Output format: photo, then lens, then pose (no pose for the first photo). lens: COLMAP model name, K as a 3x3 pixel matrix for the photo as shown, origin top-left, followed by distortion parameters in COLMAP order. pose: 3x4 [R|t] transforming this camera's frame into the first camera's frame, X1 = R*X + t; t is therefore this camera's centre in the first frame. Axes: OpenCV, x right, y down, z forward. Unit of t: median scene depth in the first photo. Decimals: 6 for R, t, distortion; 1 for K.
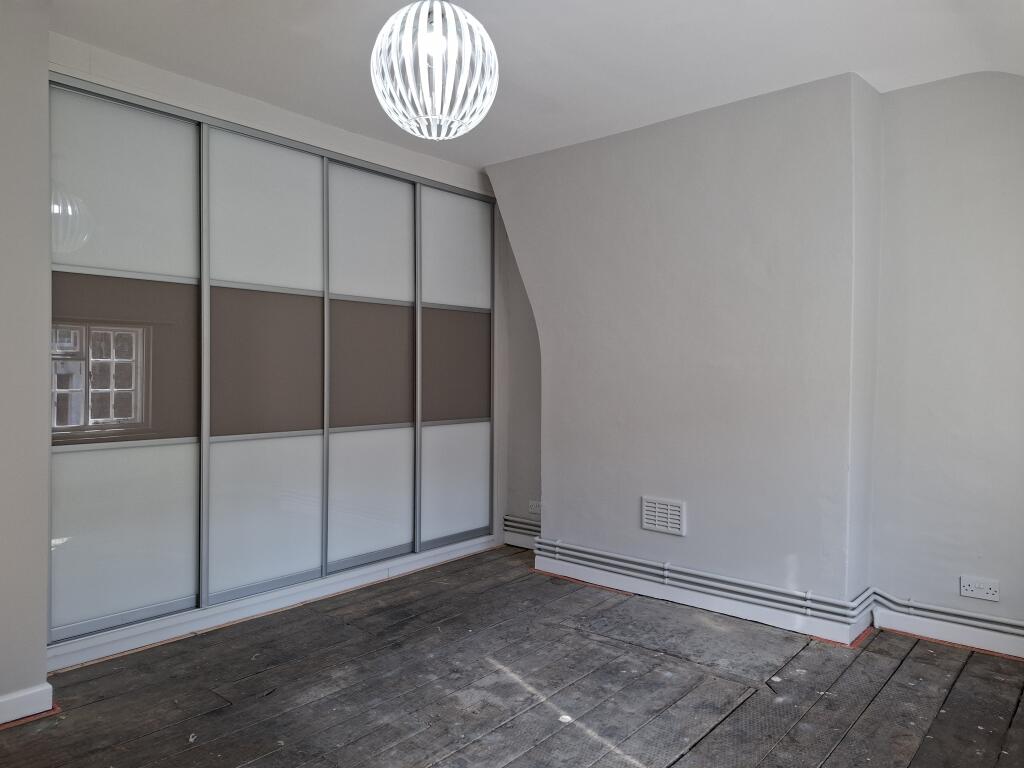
lens RADIAL K [[708.2, 0, 512.0], [0, 708.2, 384.0], [0, 0, 1]] dist [0.000854, -0.008197]
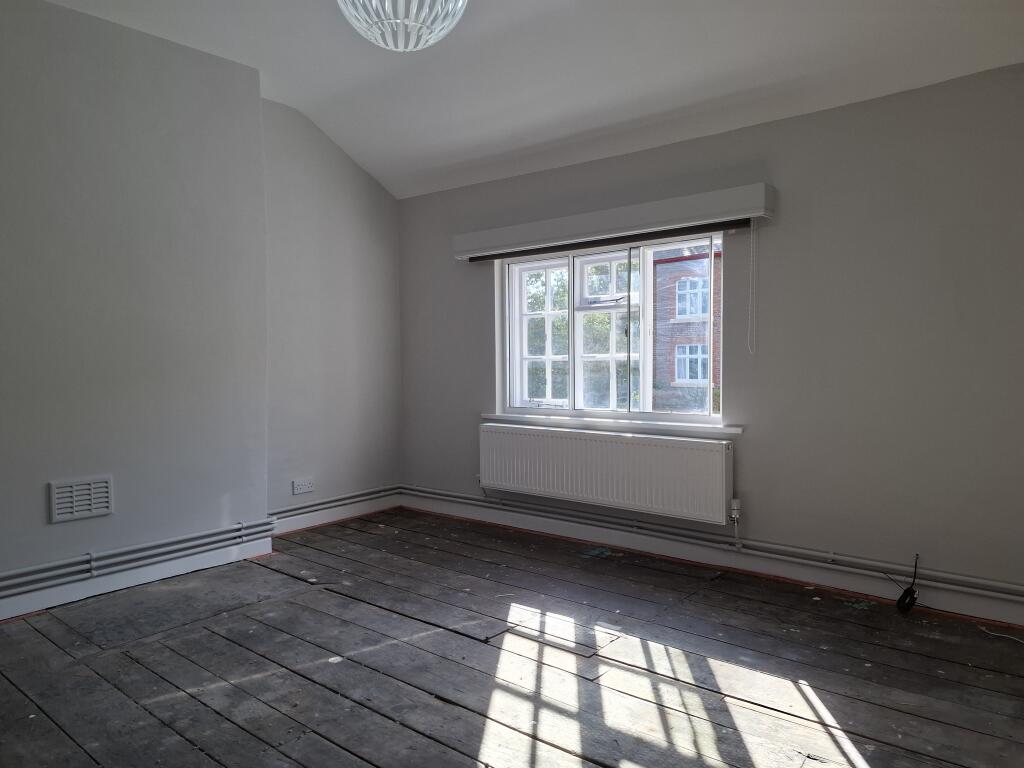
lens RADIAL K [[708.2, 0, 512.0], [0, 708.2, 384.0], [0, 0, 1]] dist [0.000854, -0.008197]
pose [[-0.005622, -0.054348, 0.998506, -0.735333], [0.032562, 0.997983, 0.054503, 0.028308], [-0.999454, 0.032820, -0.003841, 0.597898]]
